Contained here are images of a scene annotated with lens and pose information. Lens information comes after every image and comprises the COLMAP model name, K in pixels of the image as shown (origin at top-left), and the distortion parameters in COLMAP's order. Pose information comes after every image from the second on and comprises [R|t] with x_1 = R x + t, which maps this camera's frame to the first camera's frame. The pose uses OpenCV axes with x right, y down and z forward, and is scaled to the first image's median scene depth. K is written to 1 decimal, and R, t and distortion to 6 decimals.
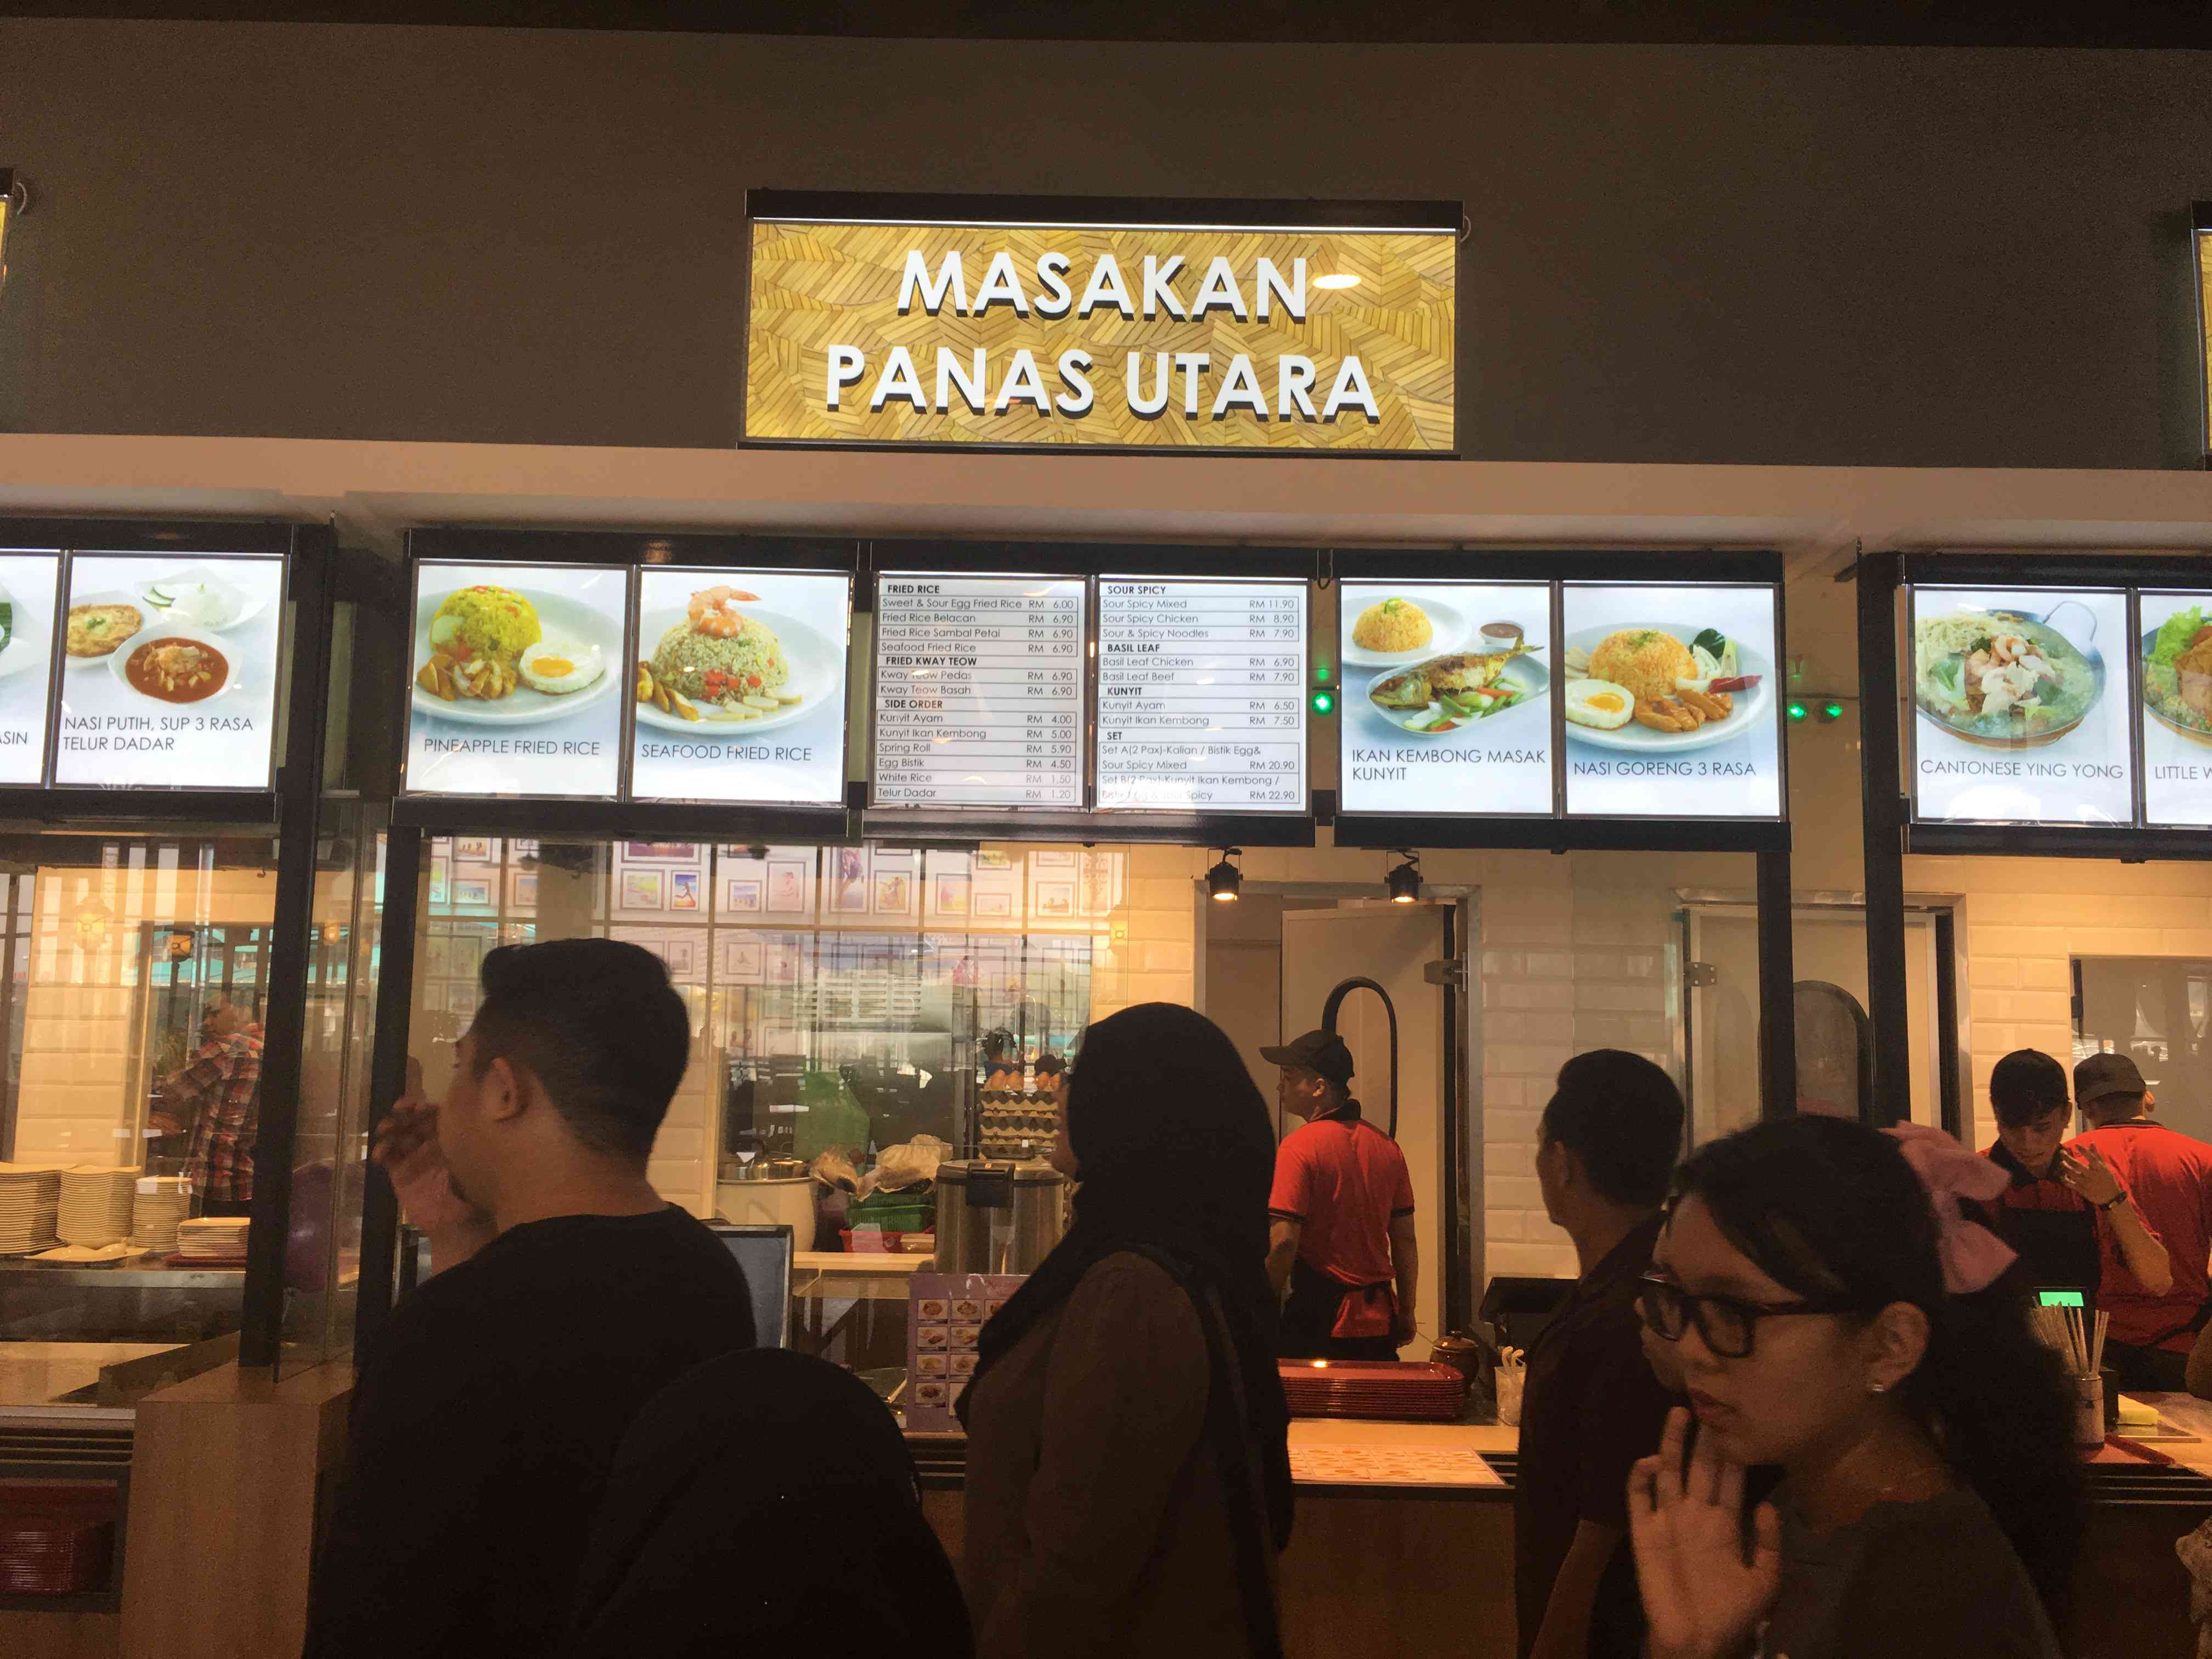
lens RADIAL K [[1864.9, 0, 1106.0], [0, 1864.9, 829.5], [0, 0, 1]] dist [0.037444, -0.011729]
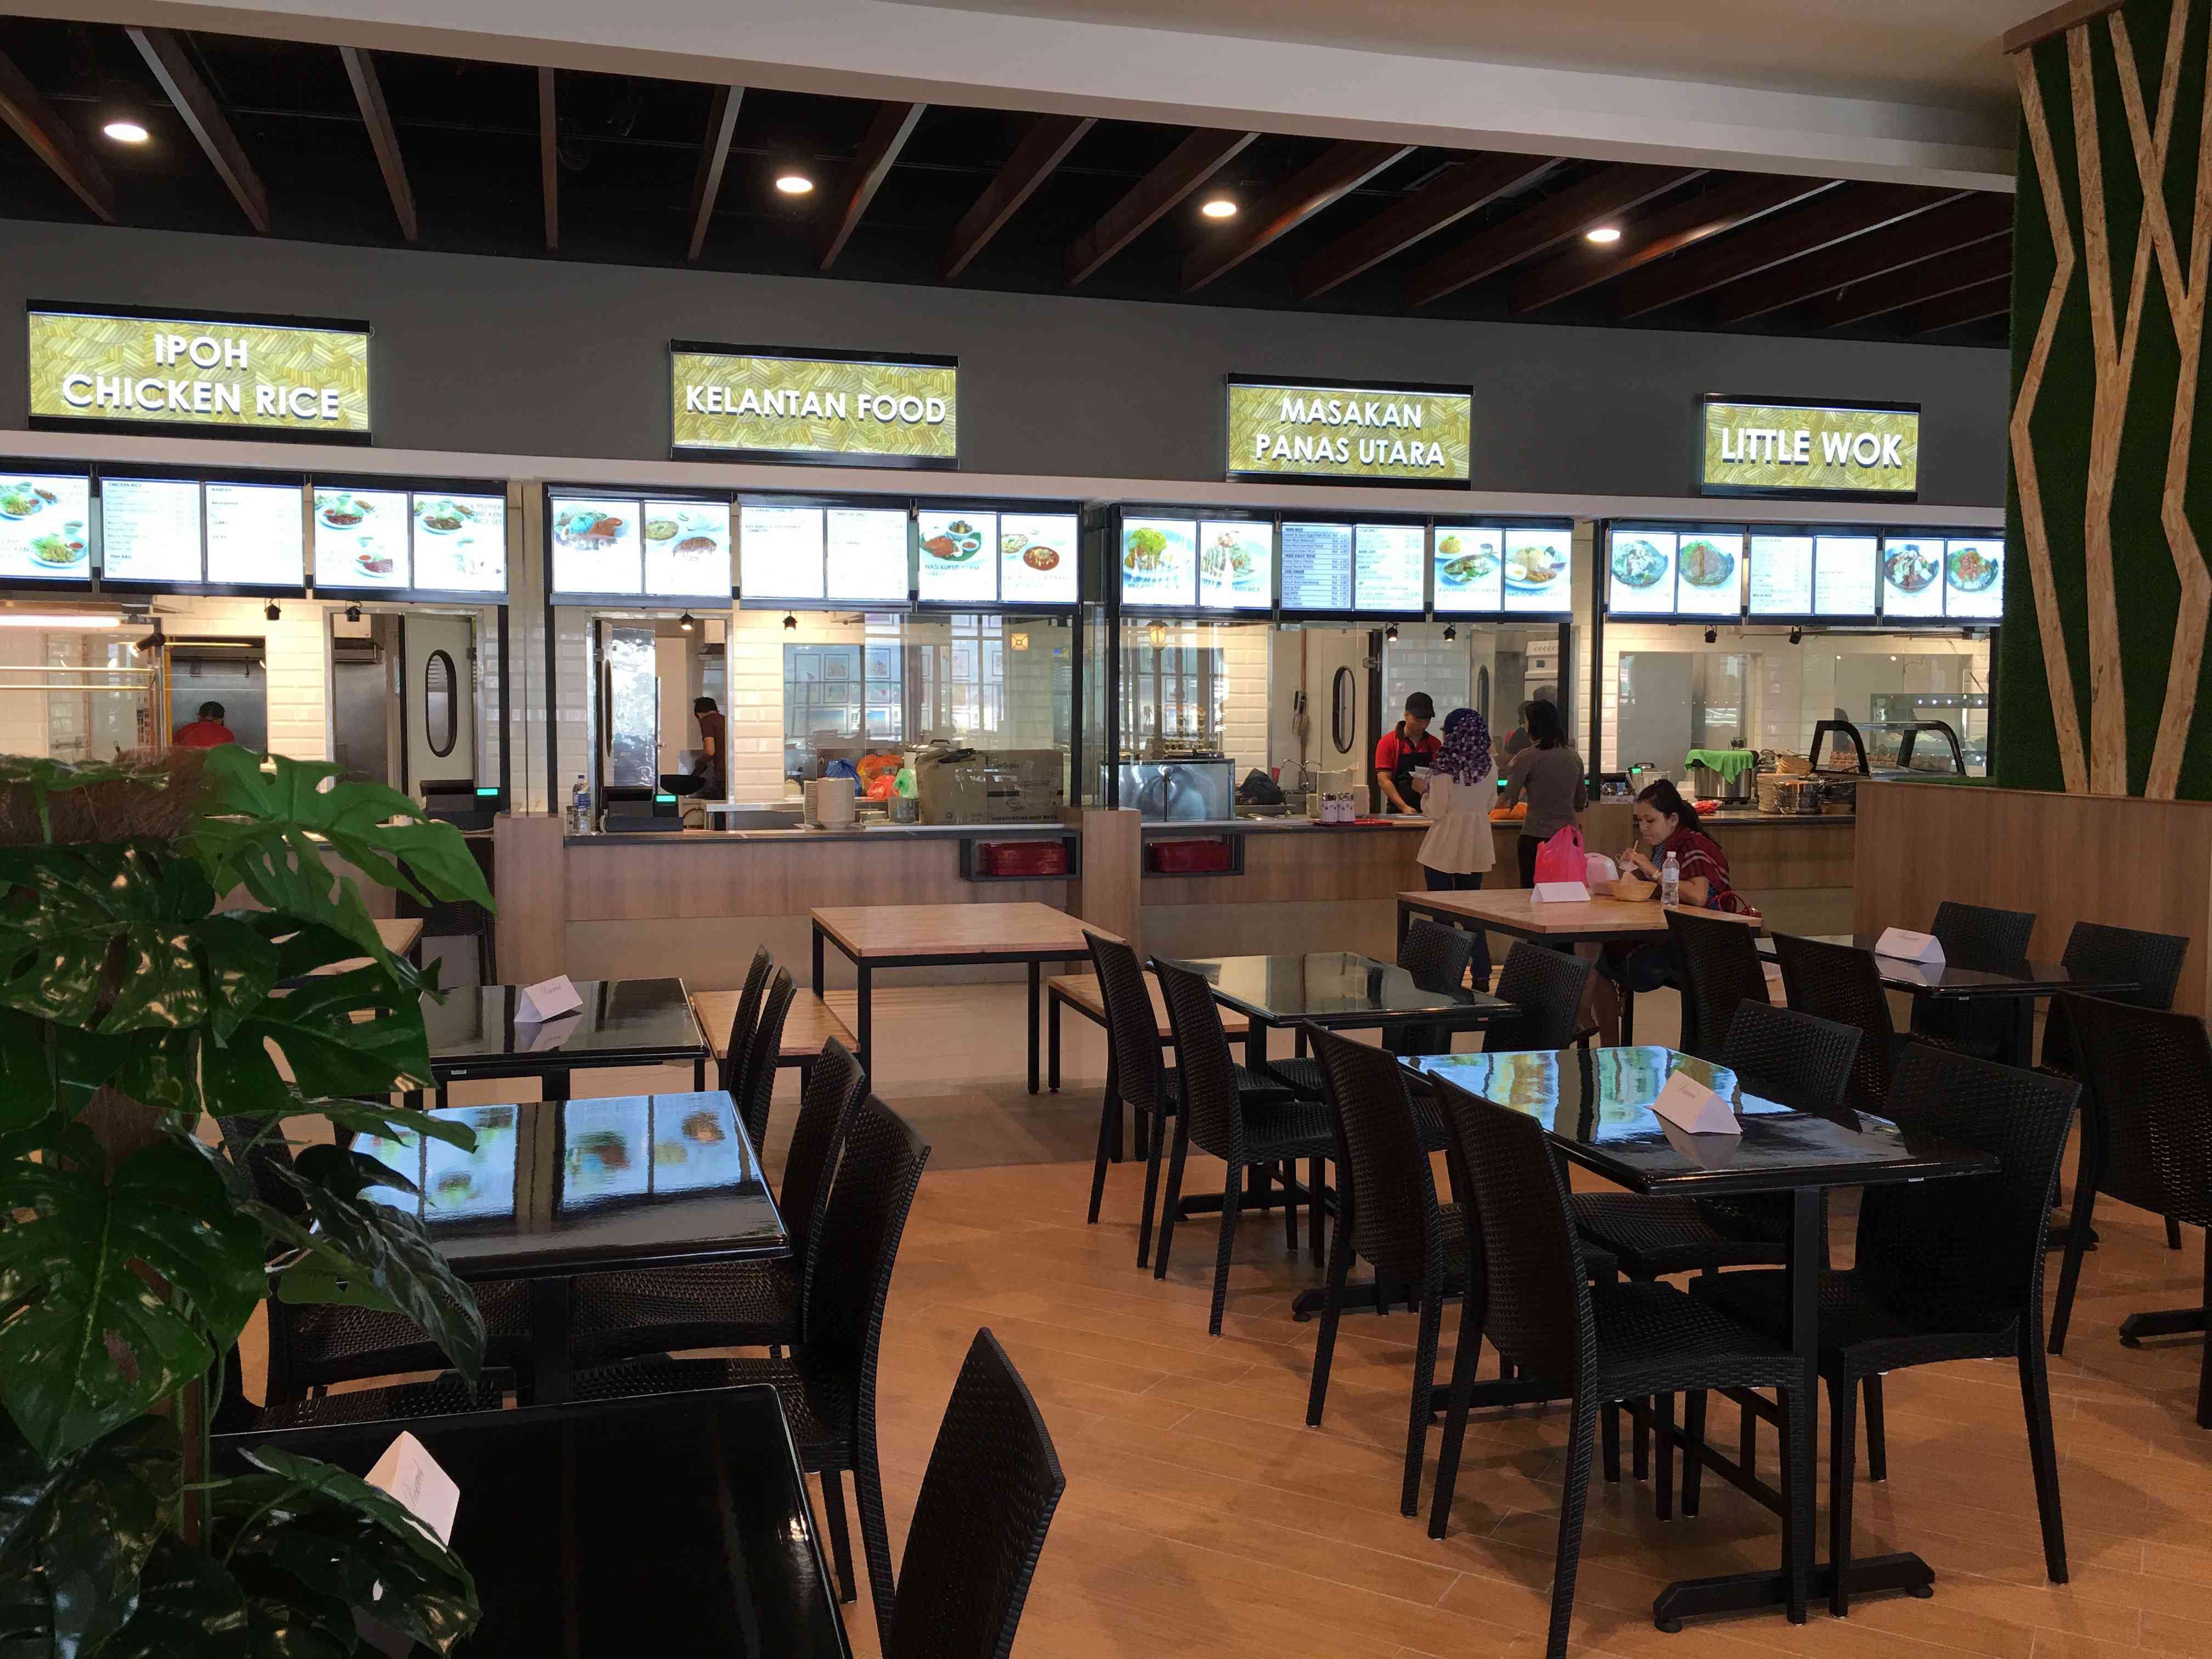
lens RADIAL K [[1864.9, 0, 1106.0], [0, 1864.9, 829.5], [0, 0, 1]] dist [0.037444, -0.011729]
pose [[0.964297, -0.032580, 0.262813, -1.119495], [-0.012058, 0.985973, 0.166471, -0.147774], [-0.264550, -0.163696, 0.950377, -1.647159]]
